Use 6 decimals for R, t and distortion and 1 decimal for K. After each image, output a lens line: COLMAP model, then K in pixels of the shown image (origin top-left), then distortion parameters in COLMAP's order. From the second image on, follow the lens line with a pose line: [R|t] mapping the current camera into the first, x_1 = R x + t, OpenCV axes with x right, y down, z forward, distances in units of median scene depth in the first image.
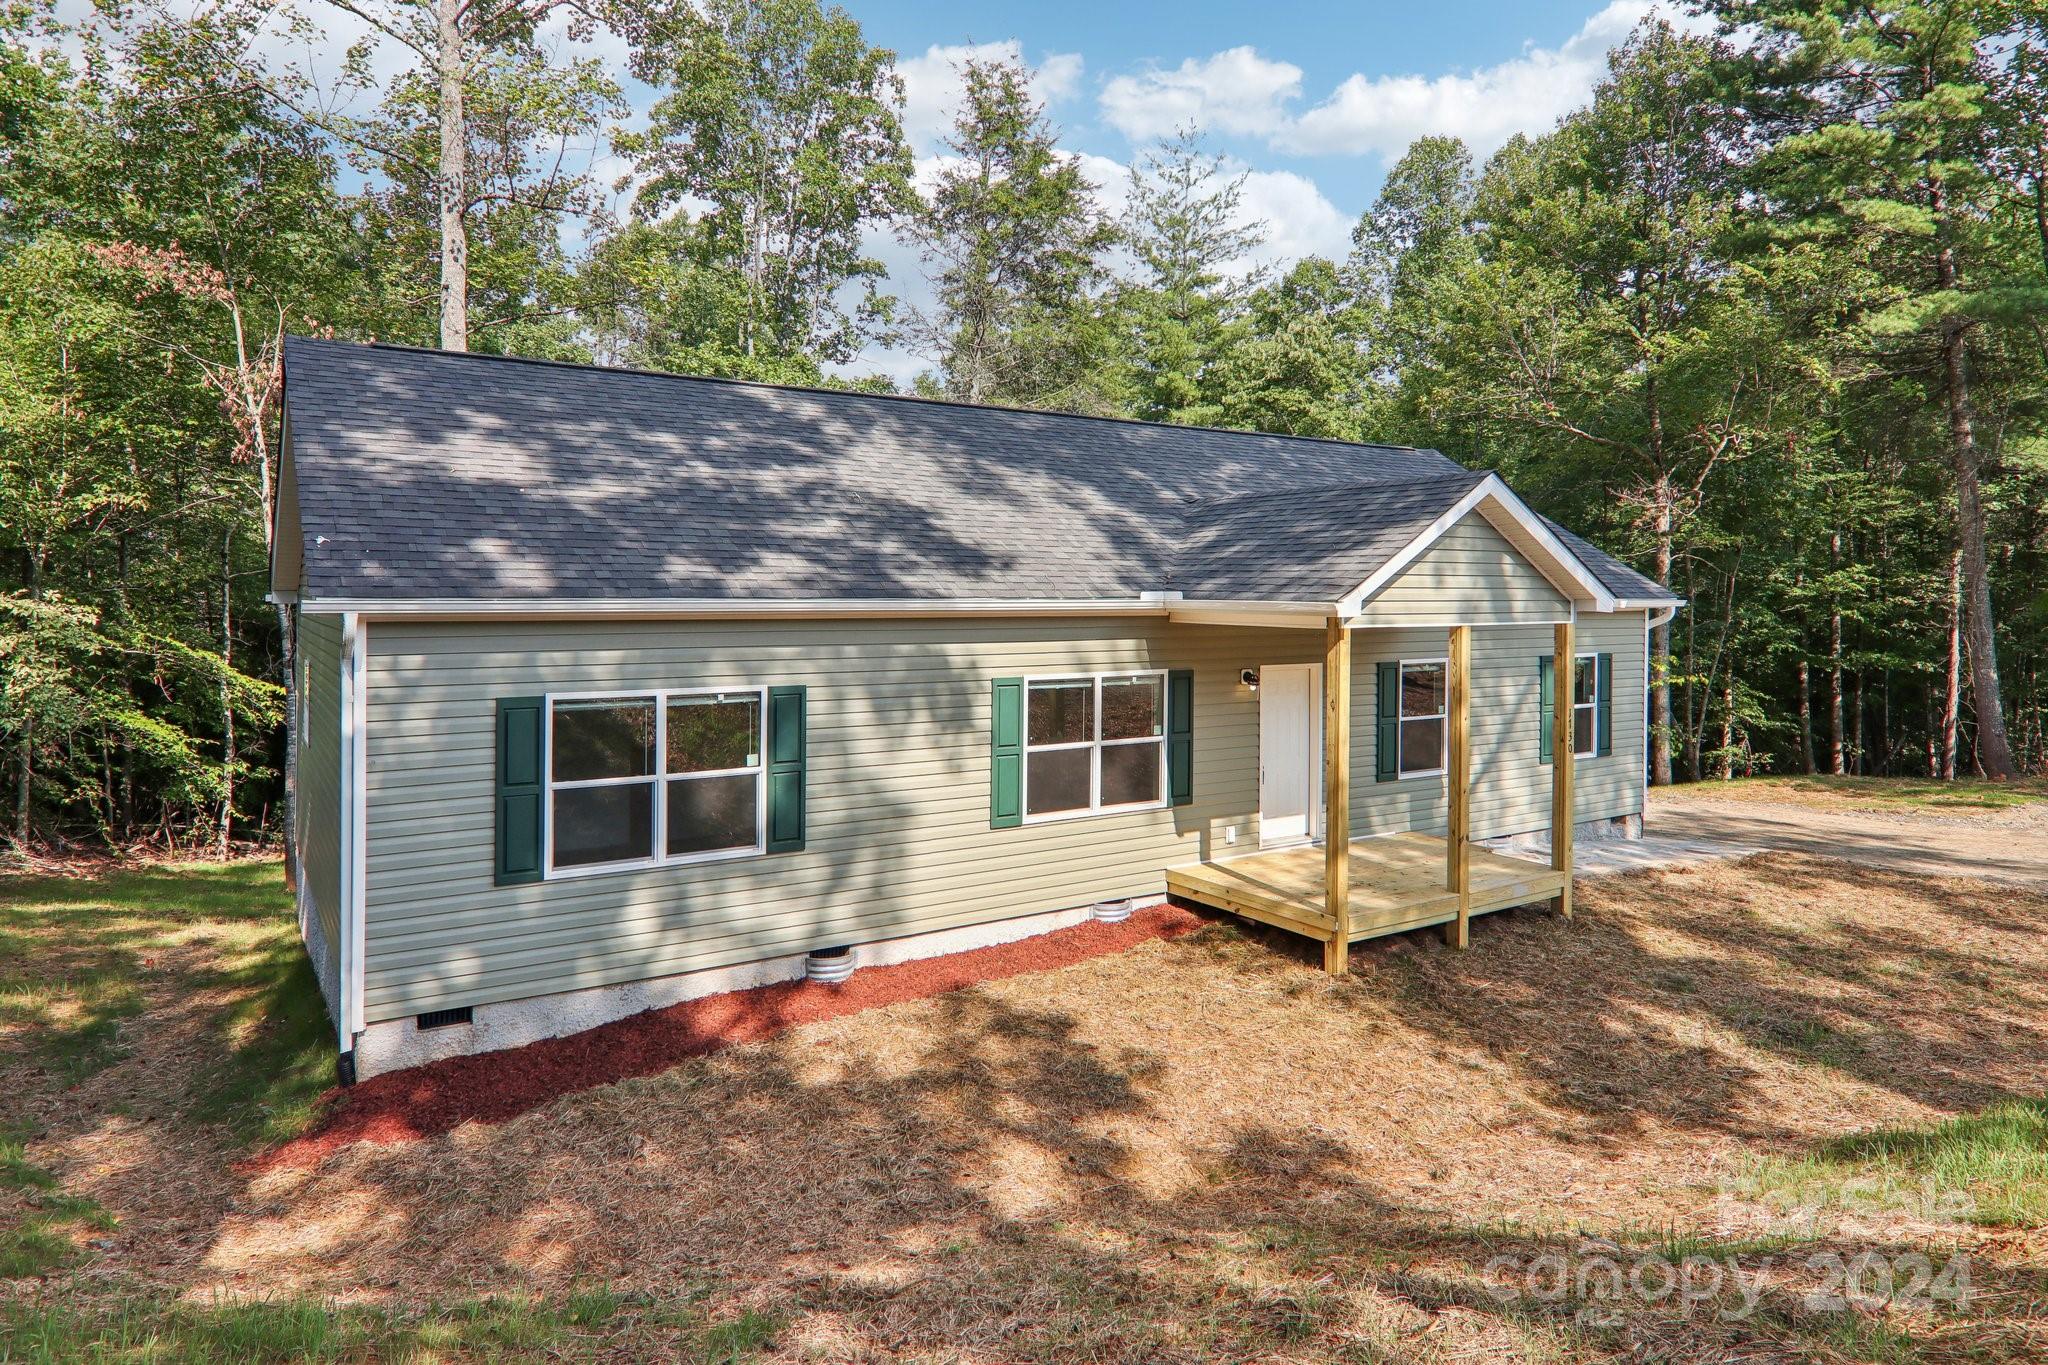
lens RADIAL K [[1234.6, 0, 1031.4], [0, 1234.6, 681.1], [0, 0, 1]] dist [-0.001434, -0.011805]
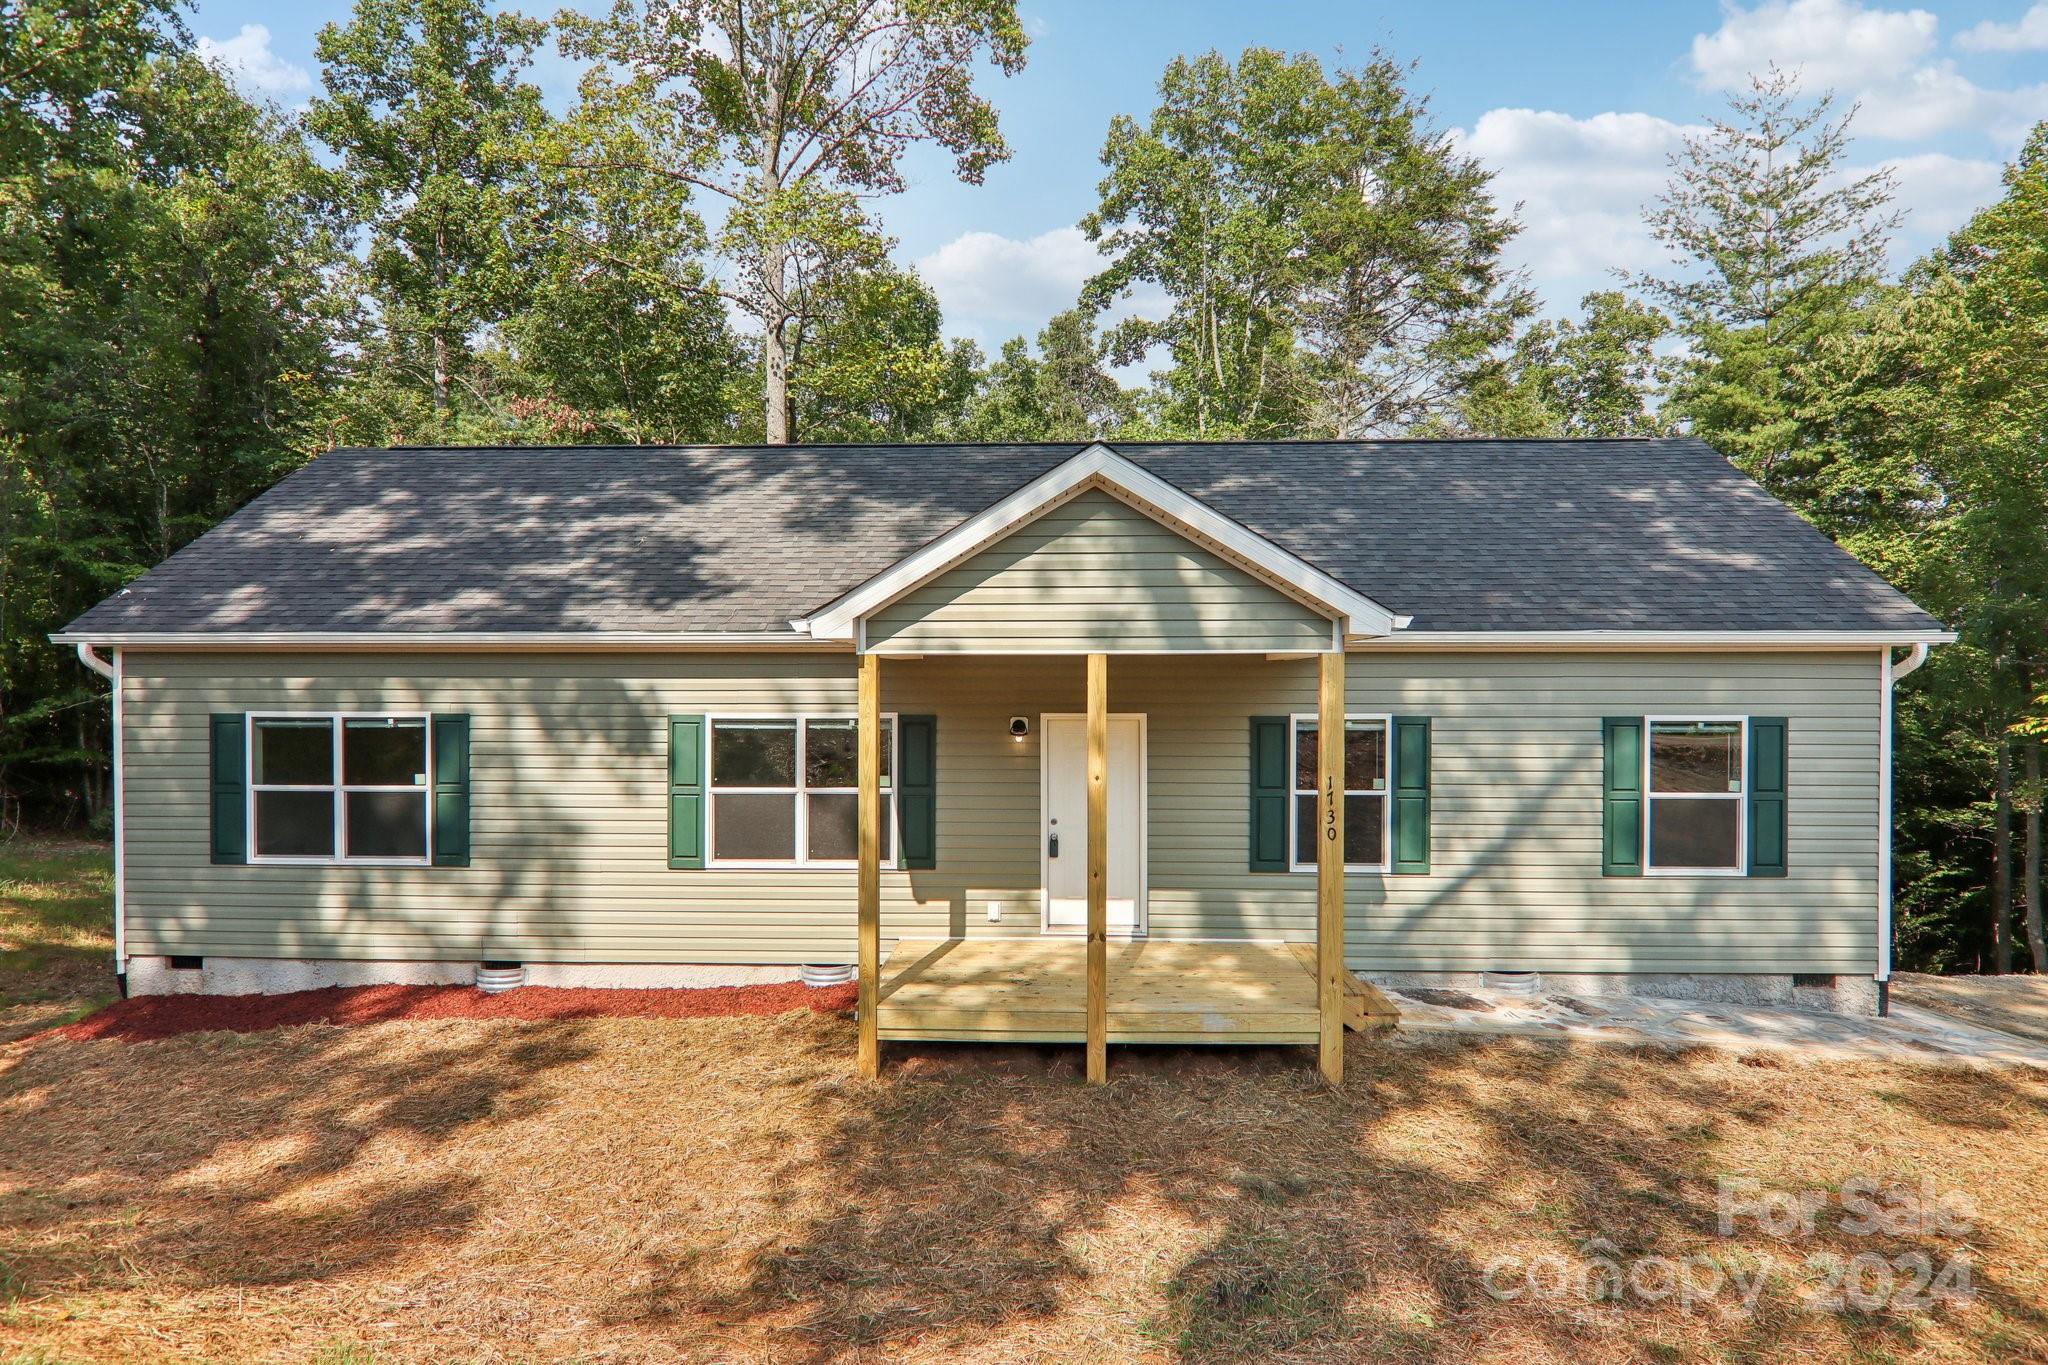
lens RADIAL K [[1234.6, 0, 1015.9], [0, 1234.6, 687.0], [0, 0, 1]] dist [-0.001434, -0.011805]
pose [[0.812082, 0.032238, -0.582652, 0.725879], [-0.036550, 0.999322, 0.004350, -0.036693], [0.582398, 0.017764, 0.812710, 0.349375]]
